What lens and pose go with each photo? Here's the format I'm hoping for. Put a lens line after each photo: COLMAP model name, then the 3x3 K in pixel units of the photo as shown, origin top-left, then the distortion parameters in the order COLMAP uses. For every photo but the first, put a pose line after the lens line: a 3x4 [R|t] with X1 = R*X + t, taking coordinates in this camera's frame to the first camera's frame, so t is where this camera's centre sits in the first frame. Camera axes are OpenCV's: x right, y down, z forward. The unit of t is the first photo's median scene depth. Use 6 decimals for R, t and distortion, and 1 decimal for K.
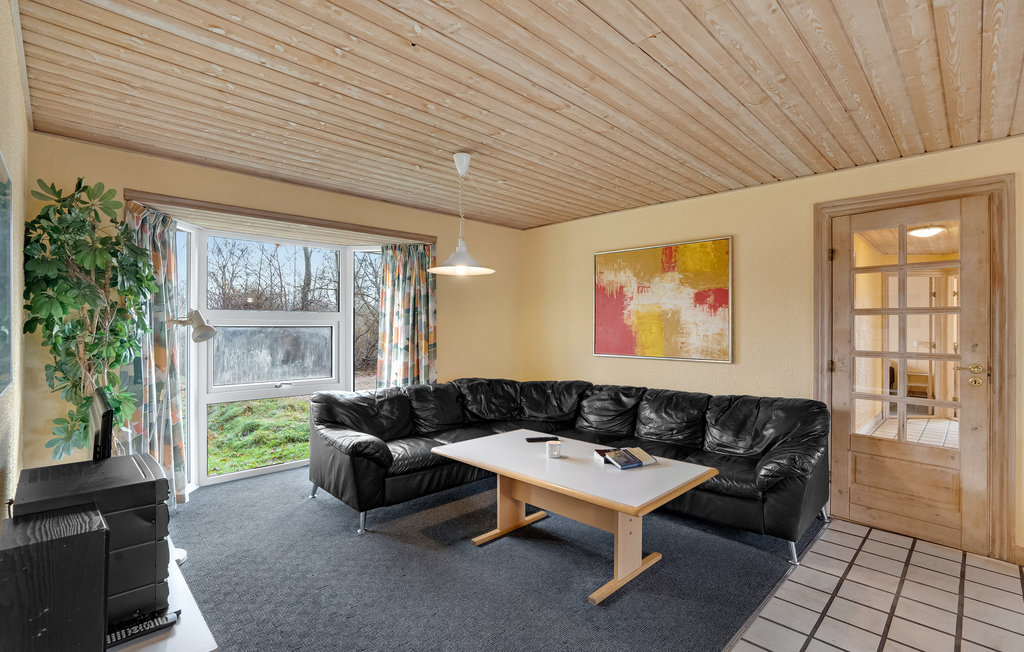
lens RADIAL K [[475.6, 0, 512.0], [0, 475.6, 326.0], [0, 0, 1]] dist [-0.046002, 0.022301]
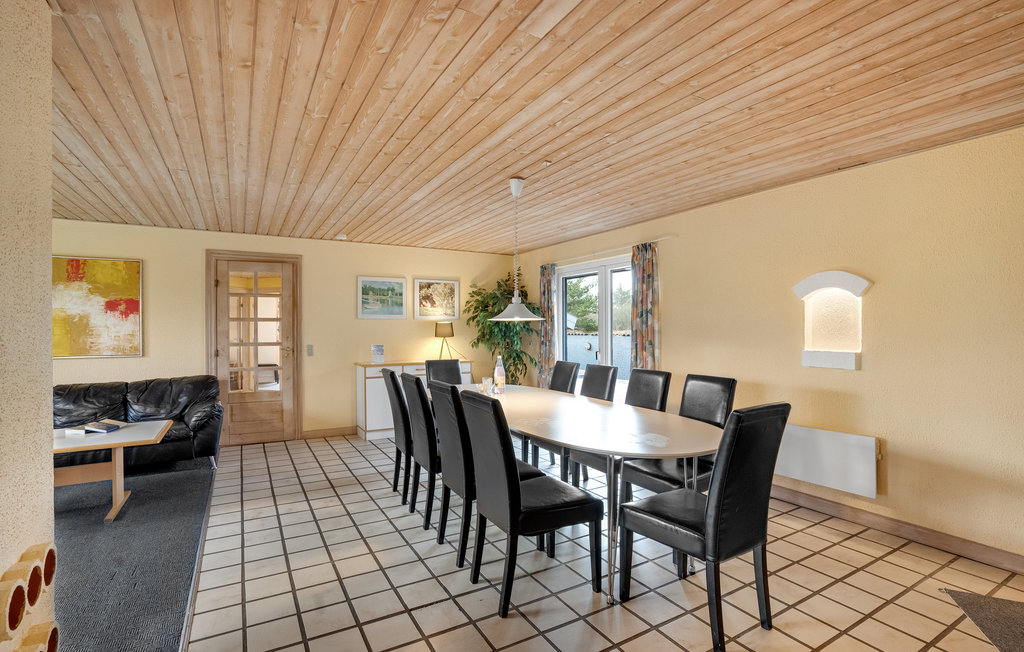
lens RADIAL K [[475.6, 0, 512.0], [0, 475.6, 326.0], [0, 0, 1]] dist [-0.046002, 0.022301]
pose [[0.255028, -0.000491, 0.966933, -0.494562], [0.004153, 0.999991, -0.000588, -0.001323], [-0.966925, 0.004166, 0.255028, -0.312279]]
